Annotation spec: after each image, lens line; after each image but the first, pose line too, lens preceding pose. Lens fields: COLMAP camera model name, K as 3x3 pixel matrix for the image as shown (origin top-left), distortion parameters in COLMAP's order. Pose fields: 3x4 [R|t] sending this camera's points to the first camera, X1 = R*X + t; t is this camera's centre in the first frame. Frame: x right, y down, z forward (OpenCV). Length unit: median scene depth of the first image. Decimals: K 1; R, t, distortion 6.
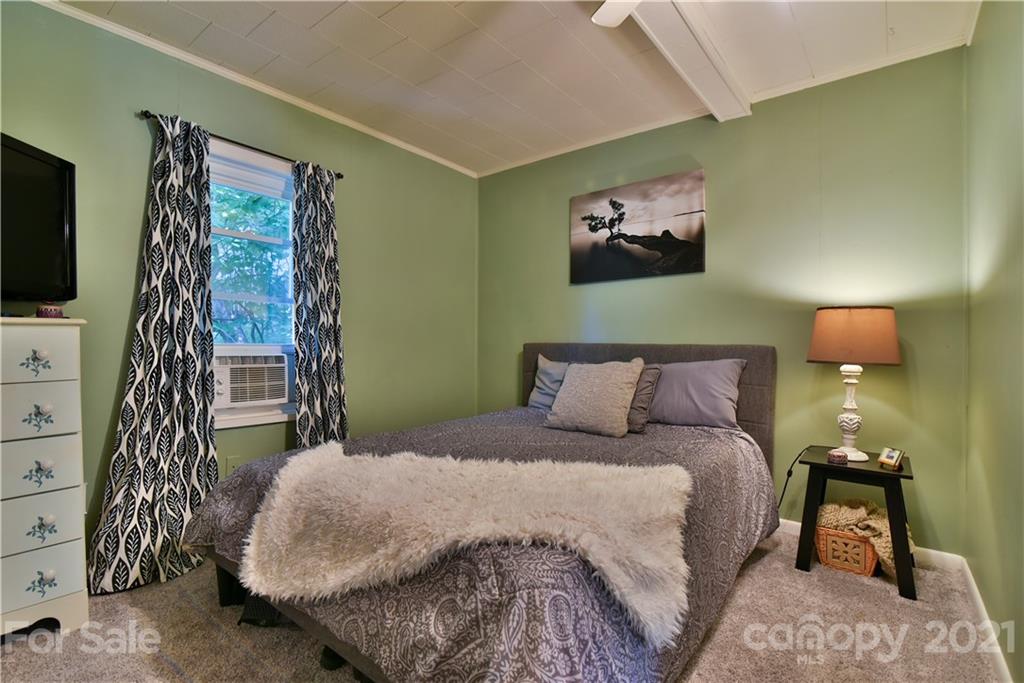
lens RADIAL K [[458.1, 0, 511.3], [0, 458.1, 338.1], [0, 0, 1]] dist [-0.013886, 0.000184]
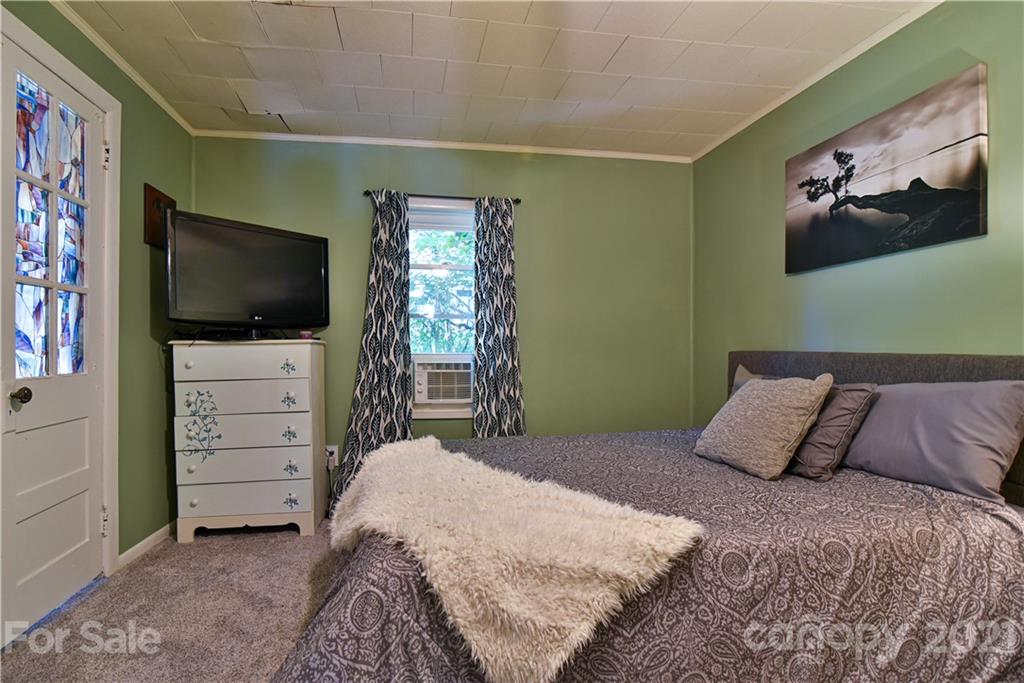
lens RADIAL K [[474.3, 0, 511.0], [0, 474.3, 345.6], [0, 0, 1]] dist [-0.014367, 0.000801]
pose [[0.754216, -0.008760, -0.656568, 0.390849], [0.013668, 0.999904, 0.002360, -0.008852], [0.656484, -0.010754, 0.754264, 0.130677]]
